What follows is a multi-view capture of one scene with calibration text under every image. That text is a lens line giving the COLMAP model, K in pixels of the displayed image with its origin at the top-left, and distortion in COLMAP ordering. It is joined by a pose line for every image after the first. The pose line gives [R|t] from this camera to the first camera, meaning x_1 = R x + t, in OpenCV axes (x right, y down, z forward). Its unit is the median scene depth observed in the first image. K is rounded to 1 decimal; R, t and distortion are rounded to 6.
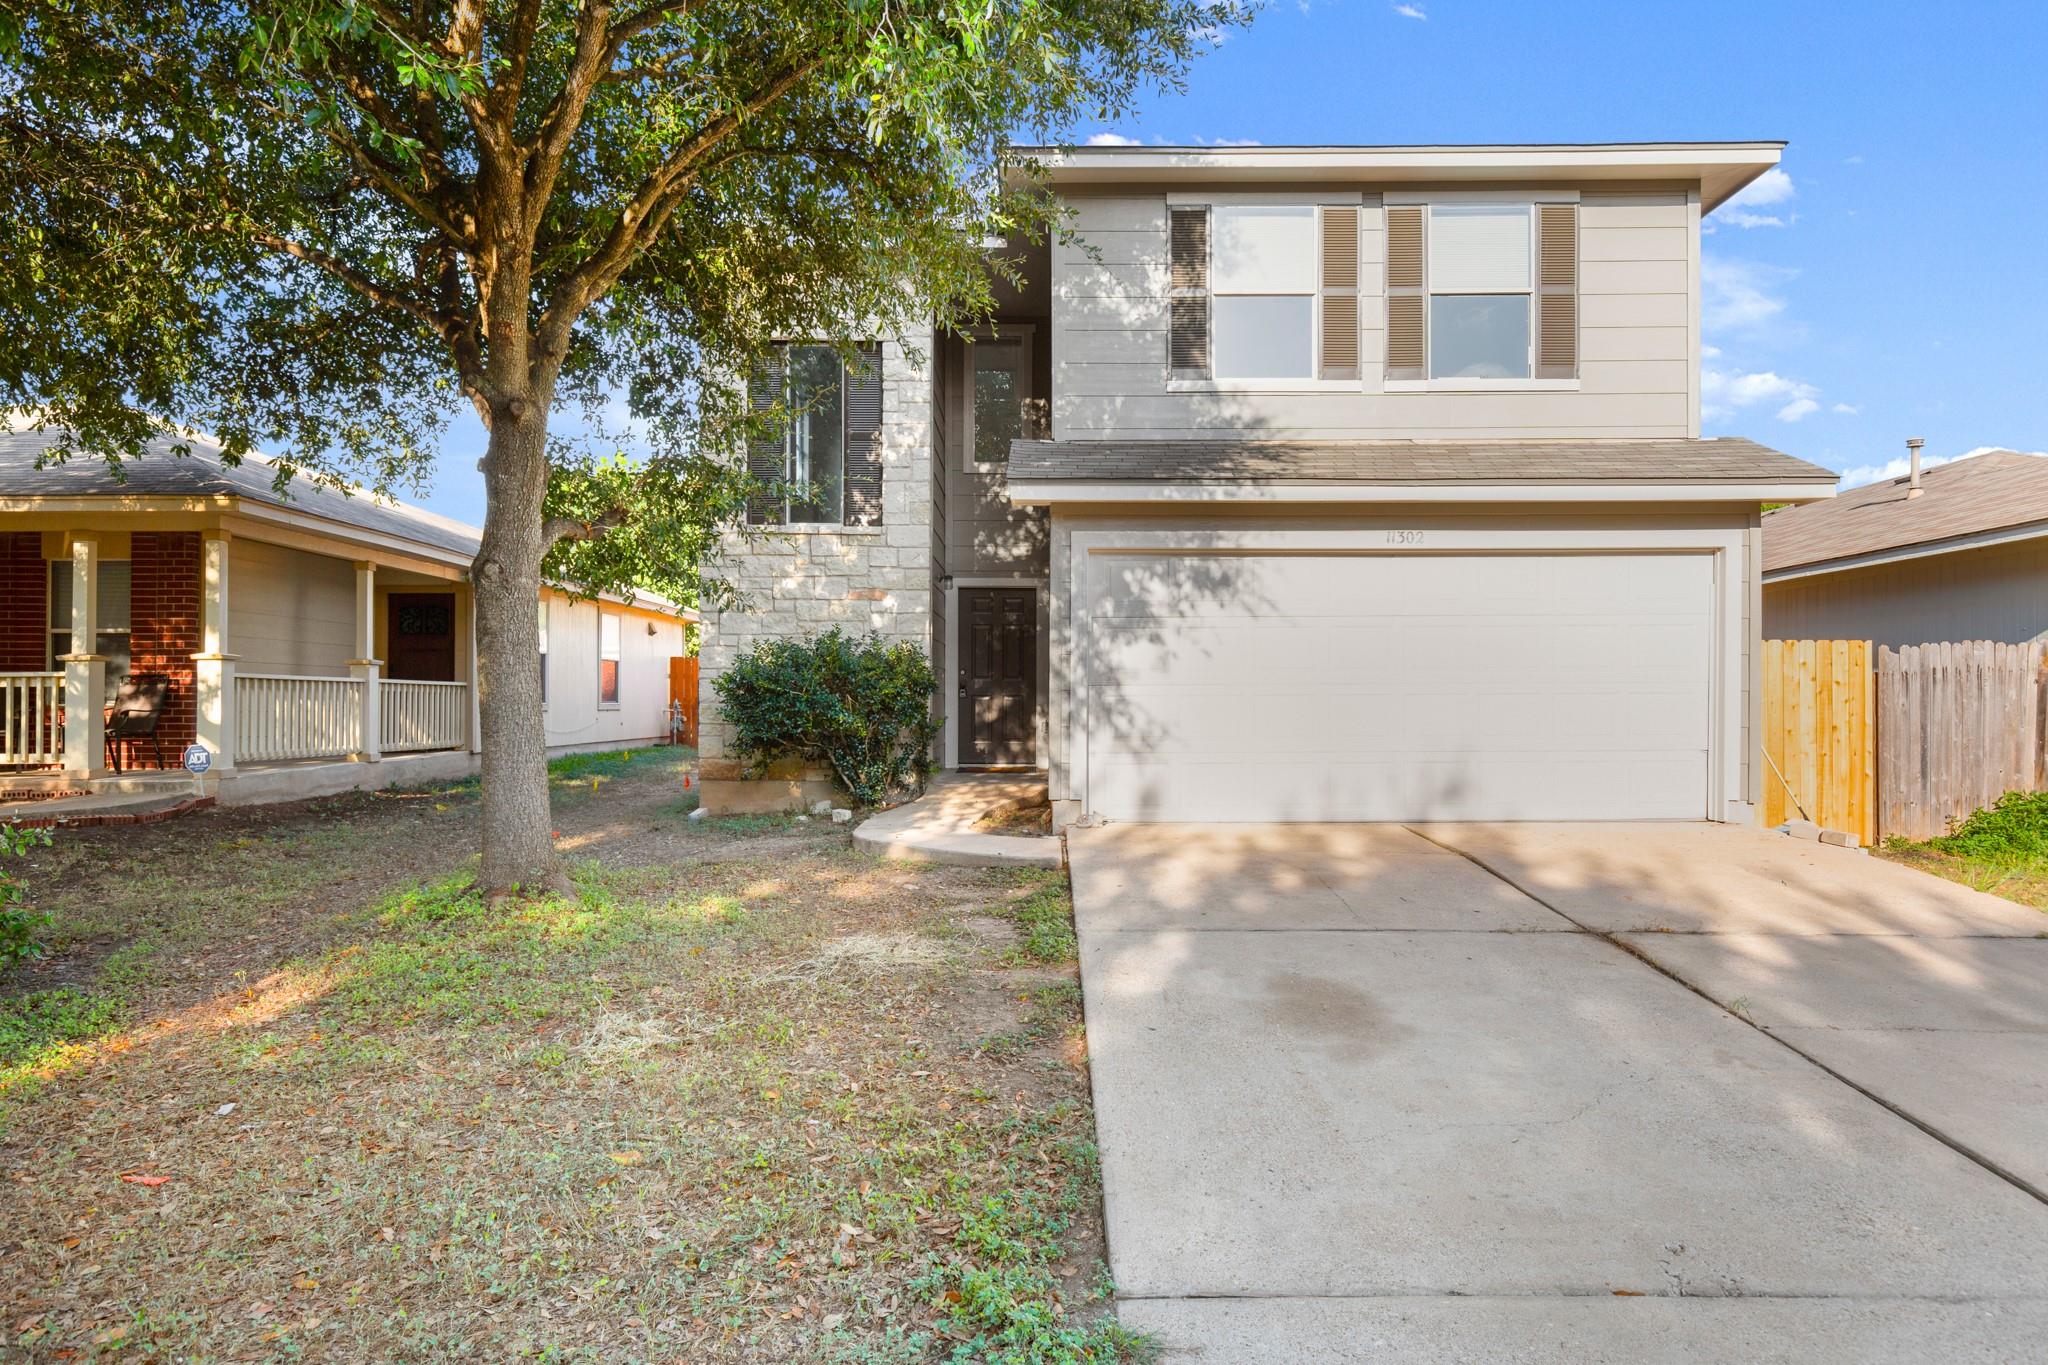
lens RADIAL K [[1280.2, 0, 1023.1], [0, 1280.2, 707.5], [0, 0, 1]] dist [0.001449, 0.000275]
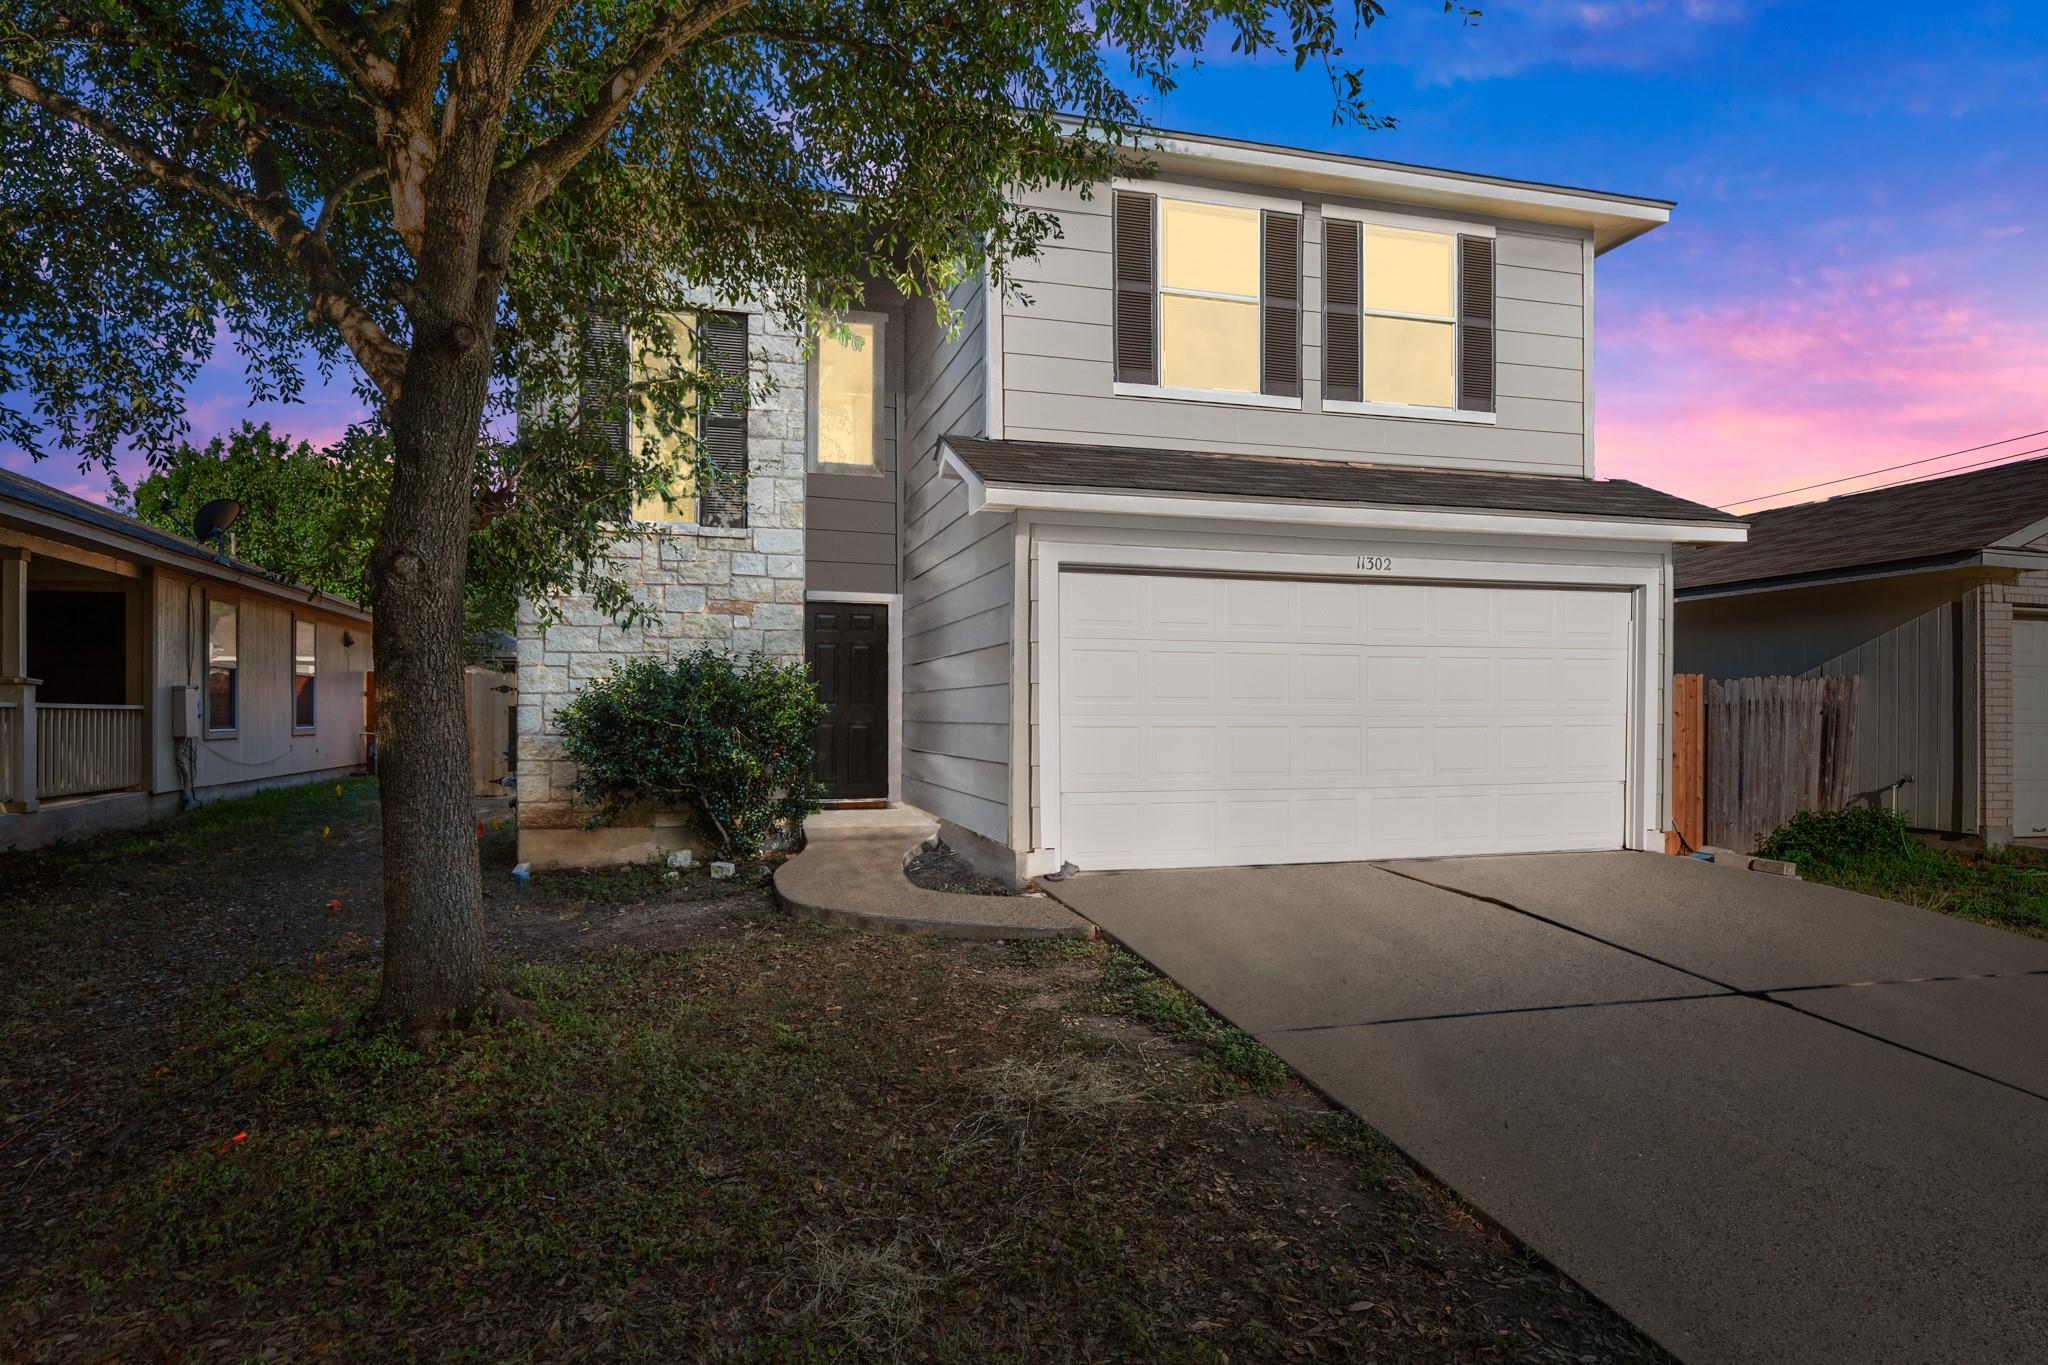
lens RADIAL K [[1234.5, 0, 1024.7], [0, 1234.5, 737.3], [0, 0, 1]] dist [-0.025201, 0.000754]
pose [[0.956652, -0.005445, 0.291184, -0.193744], [0.001065, 0.999884, 0.015197, -0.015700], [-0.291233, -0.014228, 0.956546, 0.173312]]
